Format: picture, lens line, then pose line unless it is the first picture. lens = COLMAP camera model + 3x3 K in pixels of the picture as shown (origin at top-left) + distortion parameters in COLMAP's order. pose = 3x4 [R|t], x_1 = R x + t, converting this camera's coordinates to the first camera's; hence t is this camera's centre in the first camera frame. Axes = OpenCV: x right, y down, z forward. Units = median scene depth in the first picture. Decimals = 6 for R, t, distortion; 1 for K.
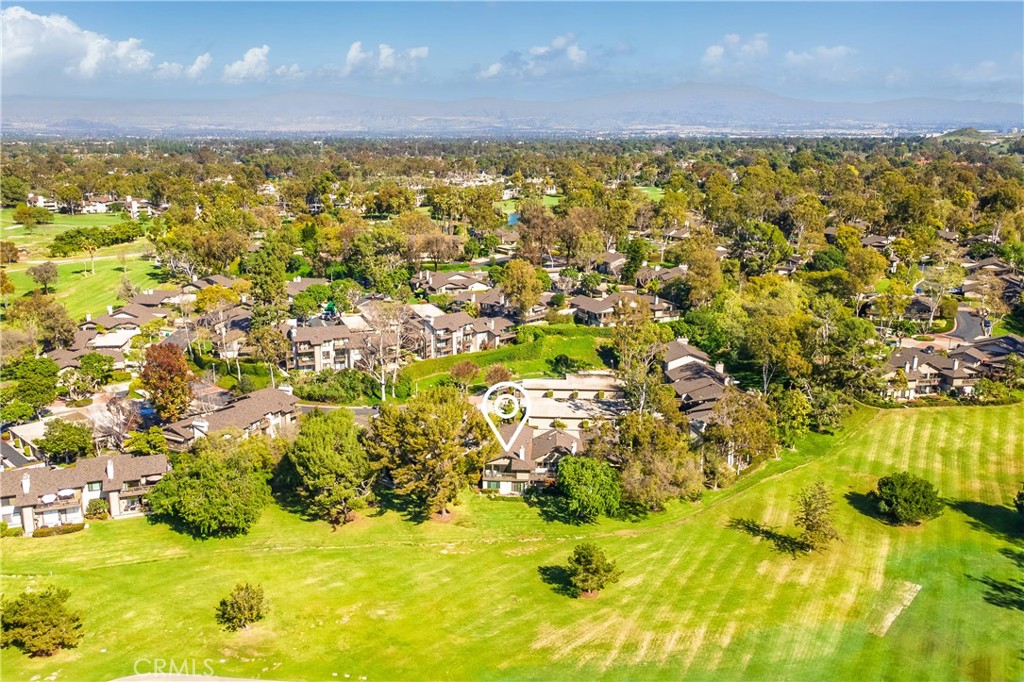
lens RADIAL K [[913.8, 0, 528.7], [0, 913.8, 341.3], [0, 0, 1]] dist [0.043932, 0.003440]
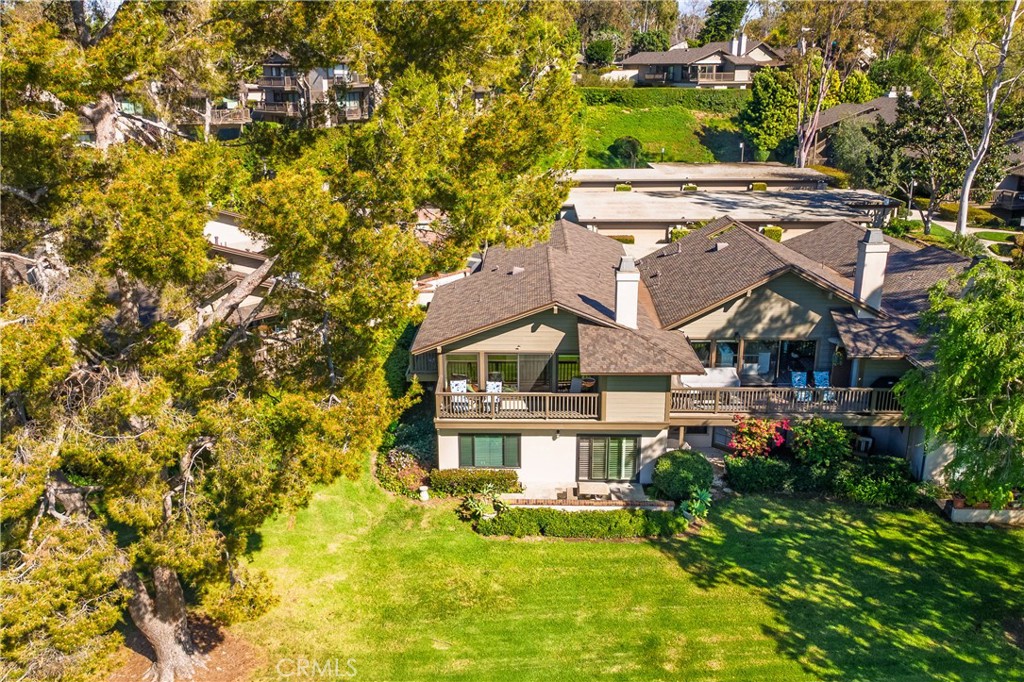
lens RADIAL K [[913.8, 0, 528.7], [0, 913.8, 341.3], [0, 0, 1]] dist [0.043932, 0.003440]
pose [[0.999540, -0.009613, 0.028757, -0.034828], [0.007492, 0.997306, 0.072966, 0.116641], [-0.029381, -0.072717, 0.996920, 0.790199]]
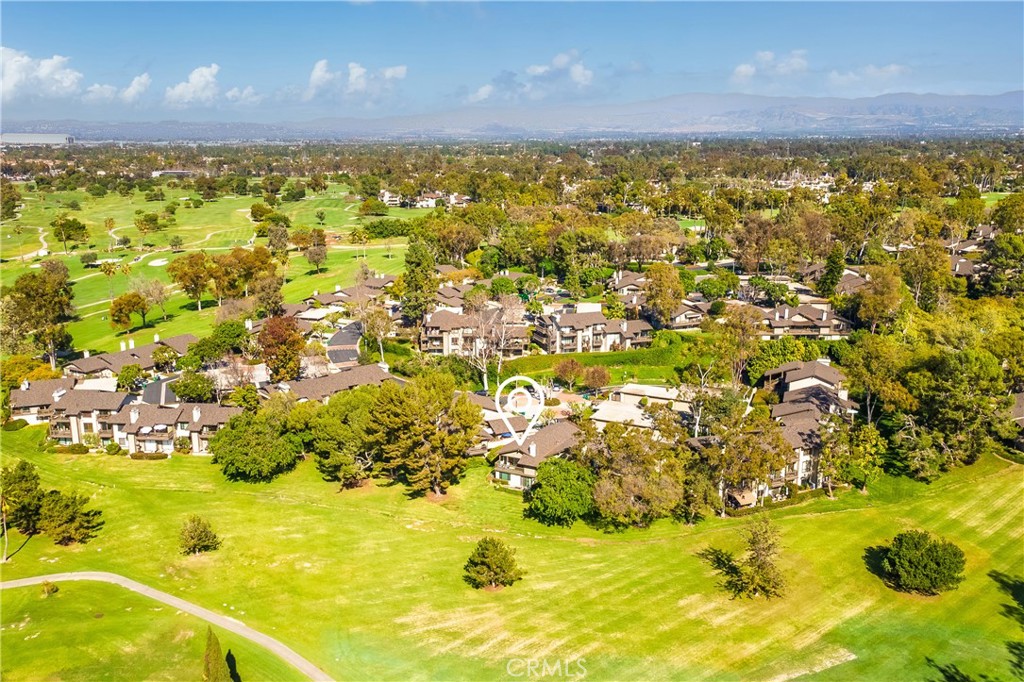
lens RADIAL K [[913.8, 0, 528.7], [0, 913.8, 341.3], [0, 0, 1]] dist [0.043932, 0.003440]
pose [[0.906605, 0.087854, -0.412734, 0.398644], [-0.088008, 0.995945, 0.018678, -0.017021], [0.412701, 0.019391, 0.910660, 0.062142]]
